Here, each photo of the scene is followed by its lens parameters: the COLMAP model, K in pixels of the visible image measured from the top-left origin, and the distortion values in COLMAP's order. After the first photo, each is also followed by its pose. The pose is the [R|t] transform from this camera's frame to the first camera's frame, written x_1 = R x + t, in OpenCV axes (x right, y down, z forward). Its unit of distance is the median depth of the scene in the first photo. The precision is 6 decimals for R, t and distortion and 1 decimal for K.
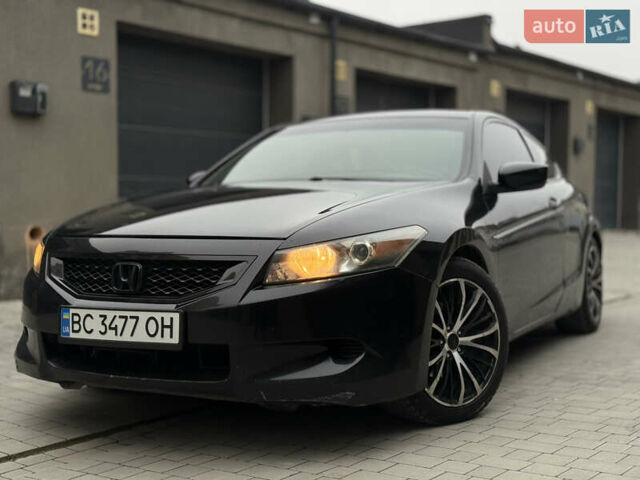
lens RADIAL K [[892.5, 0, 320.0], [0, 892.5, 240.0], [0, 0, 1]] dist [0.115046, 0.004390]
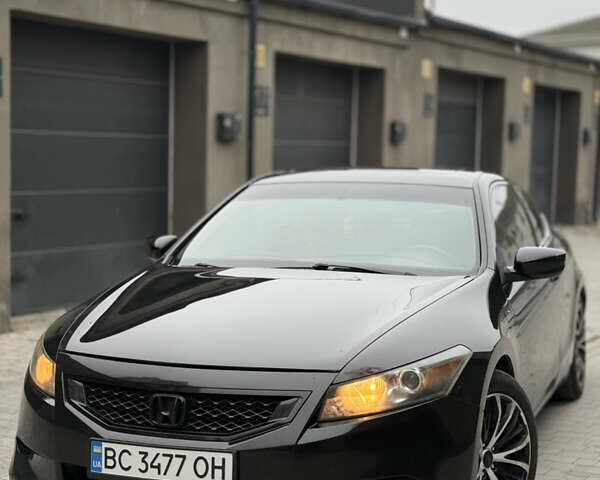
lens RADIAL K [[1115.0, 0, 300.0], [0, 1115.0, 240.0], [0, 0, 1]] dist [0.138537, -0.254909]
pose [[0.992621, 0.007669, 0.121012, -0.218661], [-0.011808, 0.999368, 0.033518, -0.175326], [-0.120679, -0.034699, 0.992085, -0.170060]]
